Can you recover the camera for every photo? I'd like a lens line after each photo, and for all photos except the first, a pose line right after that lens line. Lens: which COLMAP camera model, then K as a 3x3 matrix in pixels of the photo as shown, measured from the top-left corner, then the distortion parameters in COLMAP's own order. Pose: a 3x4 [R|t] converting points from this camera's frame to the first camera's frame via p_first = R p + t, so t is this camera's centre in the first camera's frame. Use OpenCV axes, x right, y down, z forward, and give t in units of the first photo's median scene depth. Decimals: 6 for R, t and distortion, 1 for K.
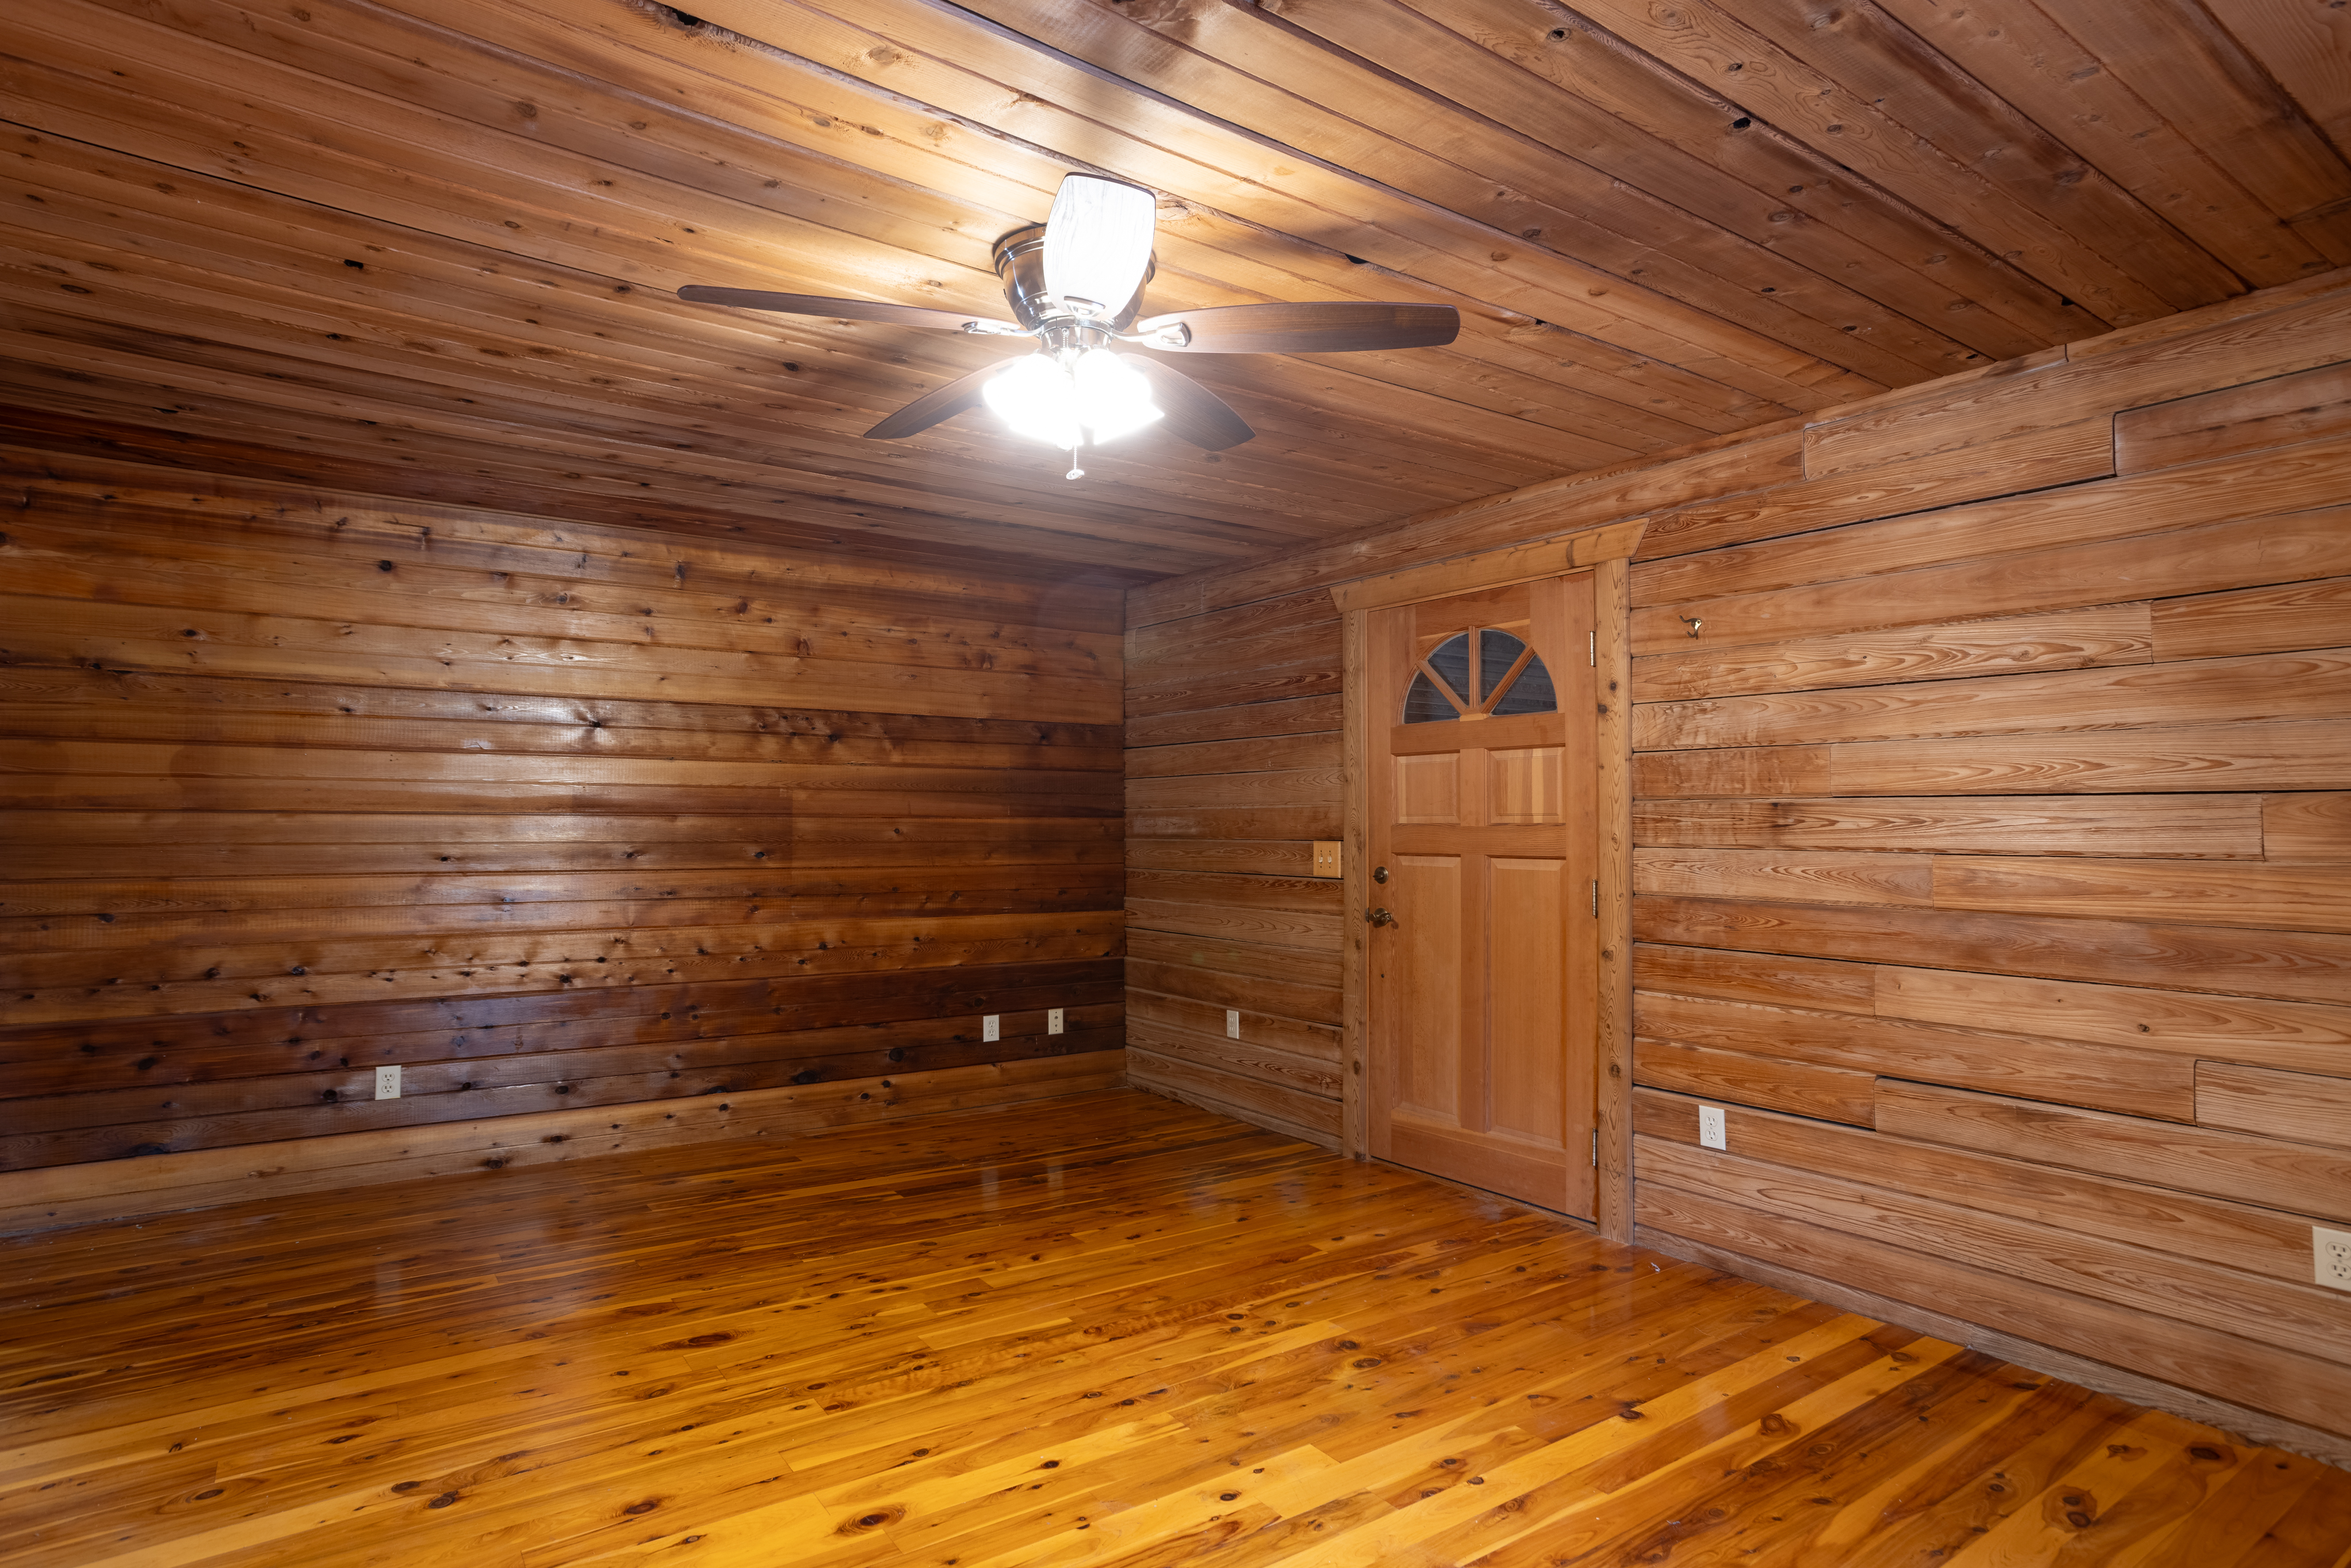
lens RADIAL K [[1155.4, 0, 1225.4], [0, 1155.4, 807.3], [0, 0, 1]] dist [-0.055960, 0.032005]
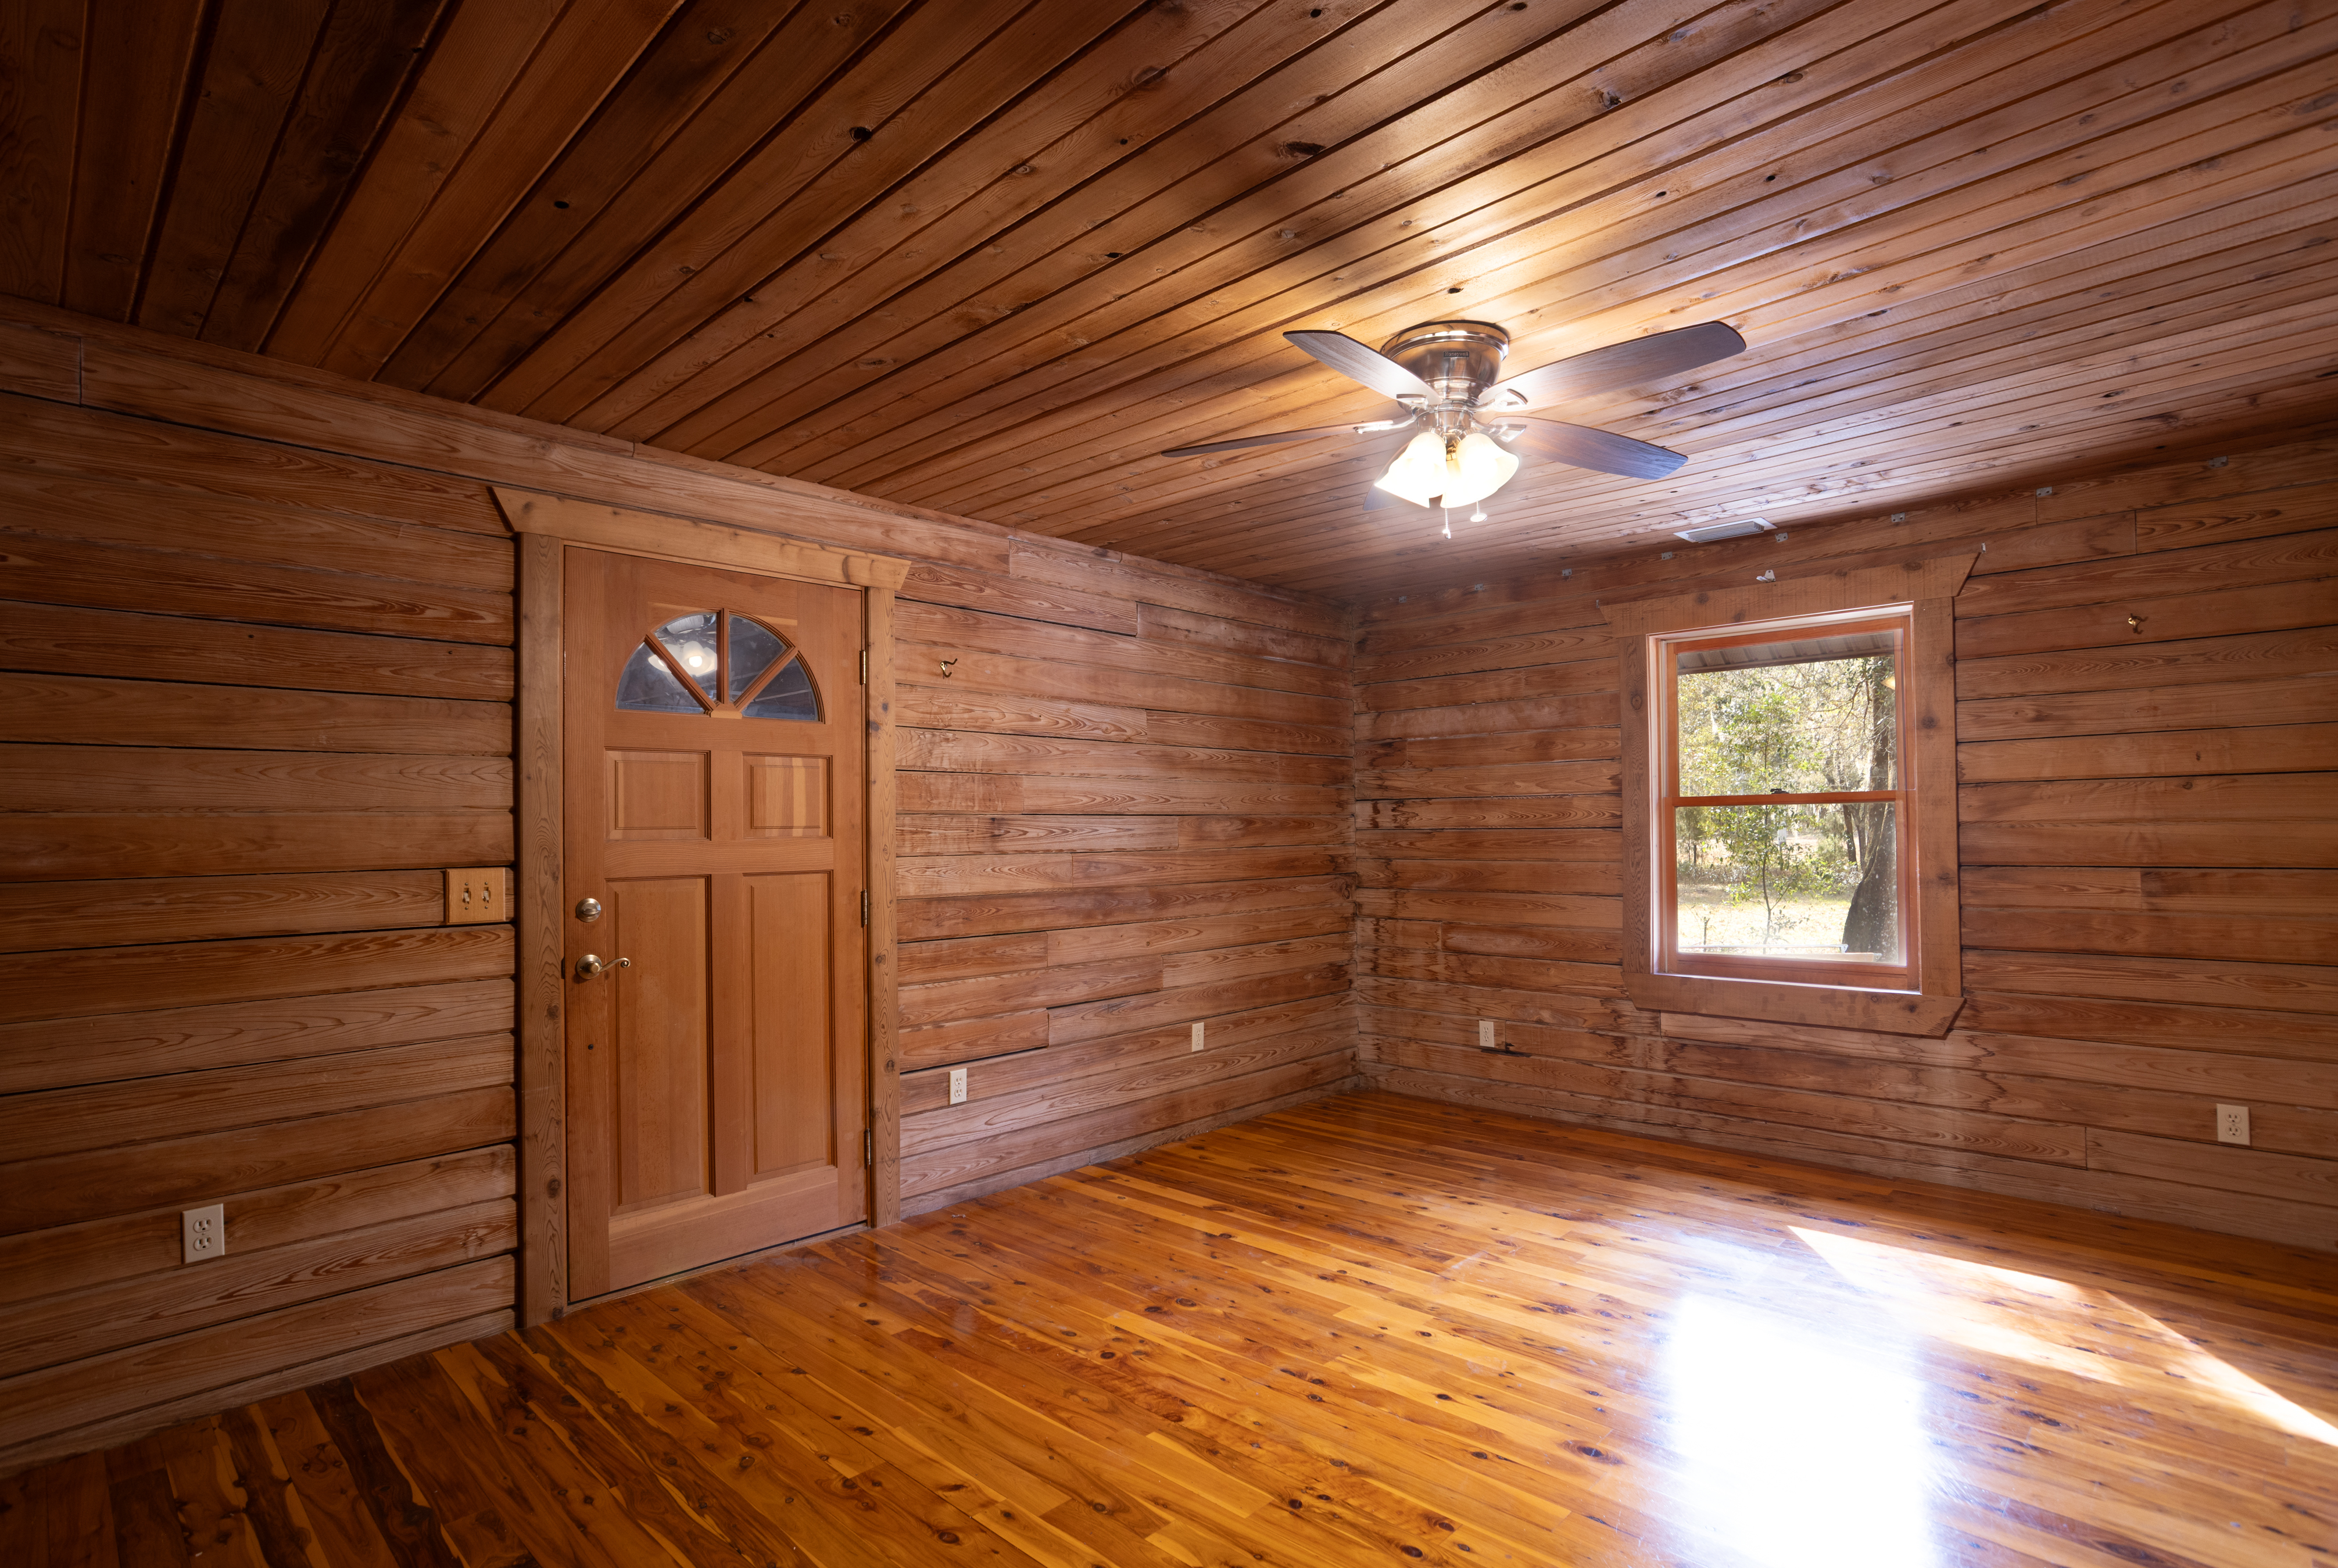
lens RADIAL K [[1193.1, 0, 1174.1], [0, 1193.1, 817.1], [0, 0, 1]] dist [-0.061082, 0.034301]
pose [[-0.145583, 0.009616, 0.989299, -0.918462], [-0.003015, 0.999944, -0.010163, 0.008572], [-0.989341, -0.004462, -0.145546, 1.032426]]
